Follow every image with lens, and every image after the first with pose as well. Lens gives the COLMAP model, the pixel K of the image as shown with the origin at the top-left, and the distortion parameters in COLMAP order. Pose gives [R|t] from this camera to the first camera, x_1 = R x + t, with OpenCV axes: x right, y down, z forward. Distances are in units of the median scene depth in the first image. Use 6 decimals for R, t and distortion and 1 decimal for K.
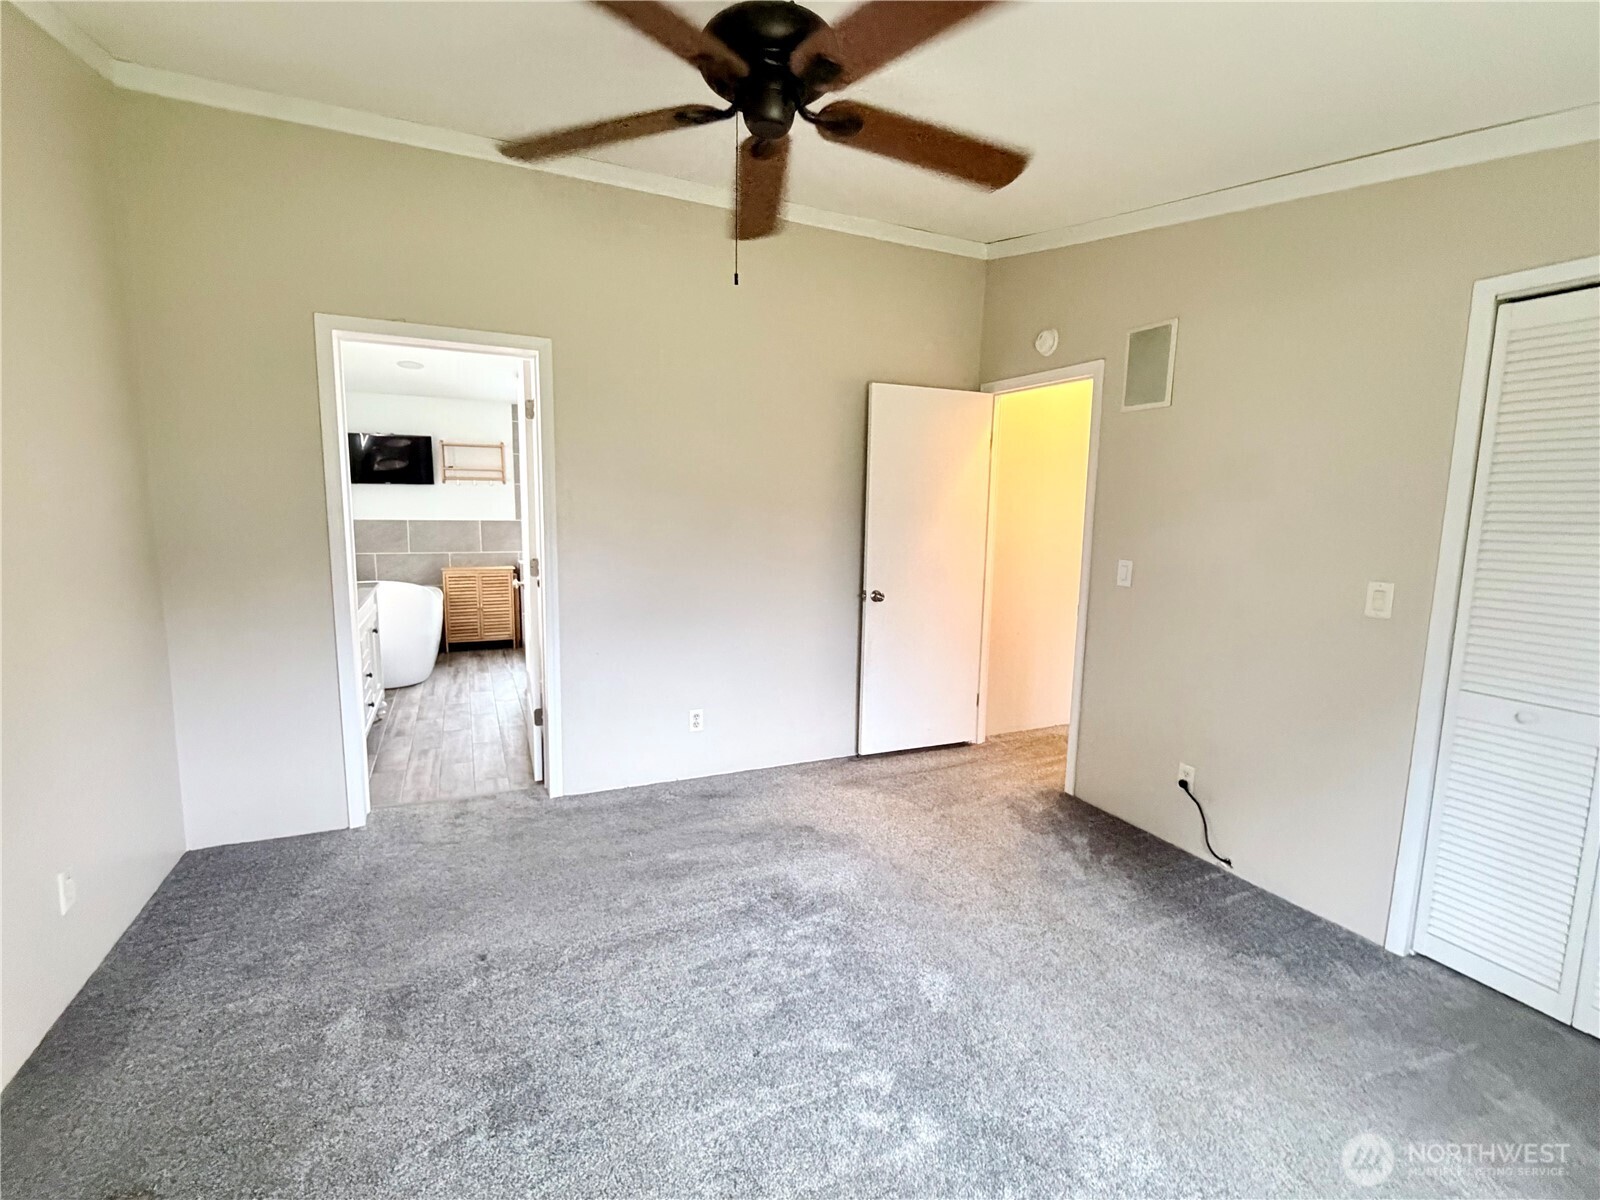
lens RADIAL K [[731.9, 0, 799.5], [0, 731.9, 599.8], [0, 0, 1]] dist [0.000499, 0.000077]
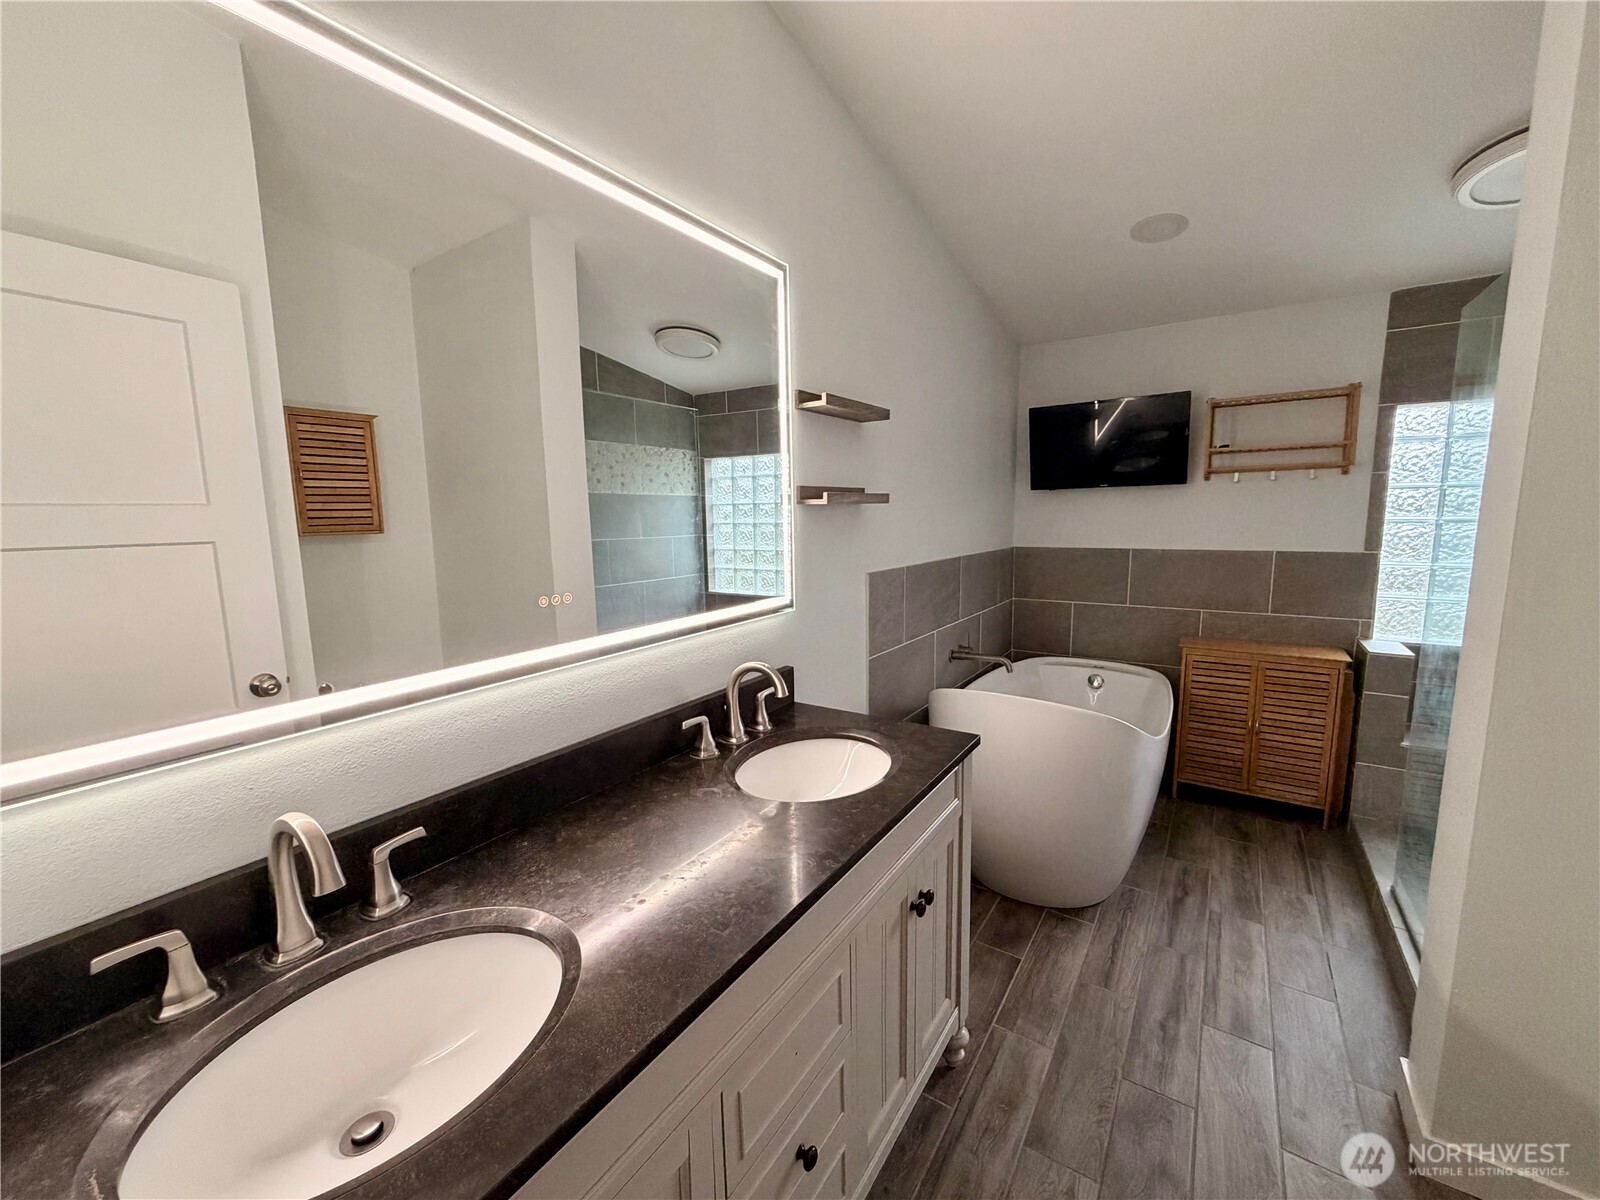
lens RADIAL K [[639.0, 0, 790.9], [0, 639.0, 602.1], [0, 0, 1]] dist [0.000396, 0.000547]
pose [[0.512323, 0.090192, -0.854044, -0.432430], [-0.087514, 0.994776, 0.052557, -0.127735], [0.854322, 0.047815, 0.517539, 0.925515]]
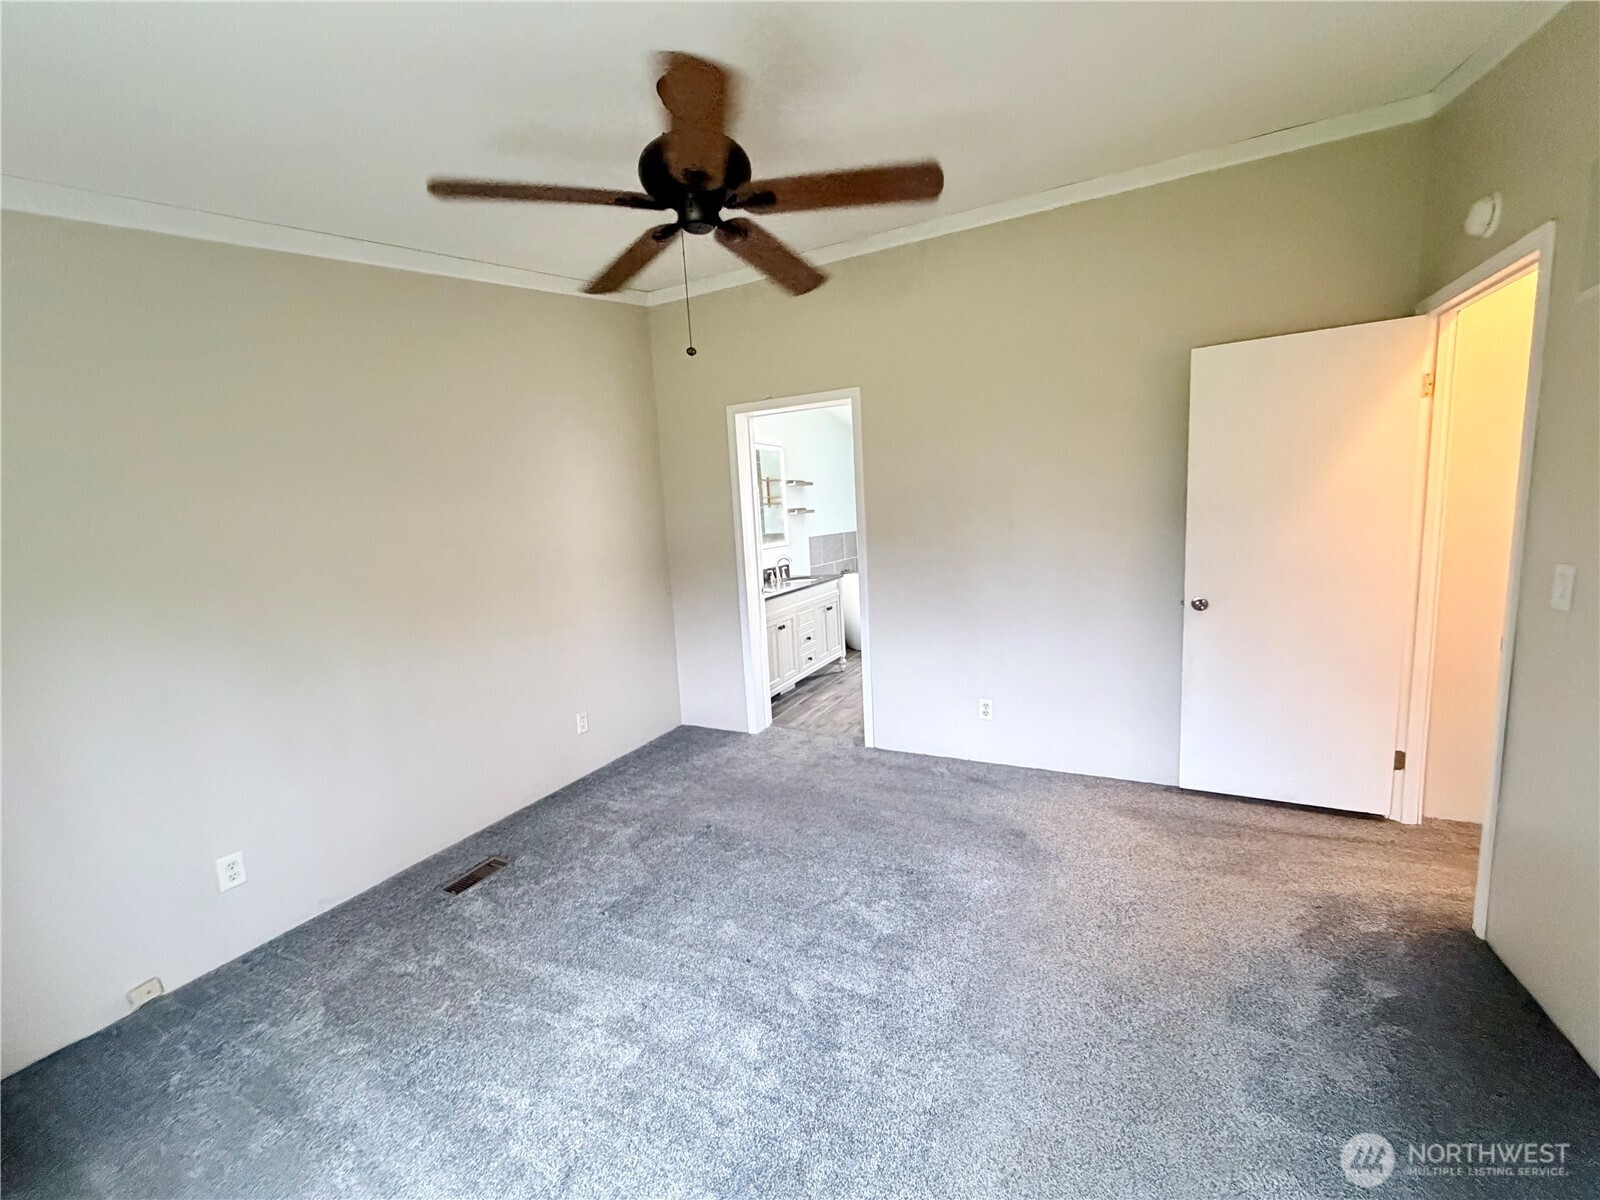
lens RADIAL K [[639.0, 0, 791.9], [0, 639.0, 602.4], [0, 0, 1]] dist [0.000396, 0.000547]
pose [[0.620471, 0.054949, -0.782302, 0.418363], [-0.038418, 0.998474, 0.039662, -0.019558], [0.783288, 0.005445, 0.621635, 0.193496]]
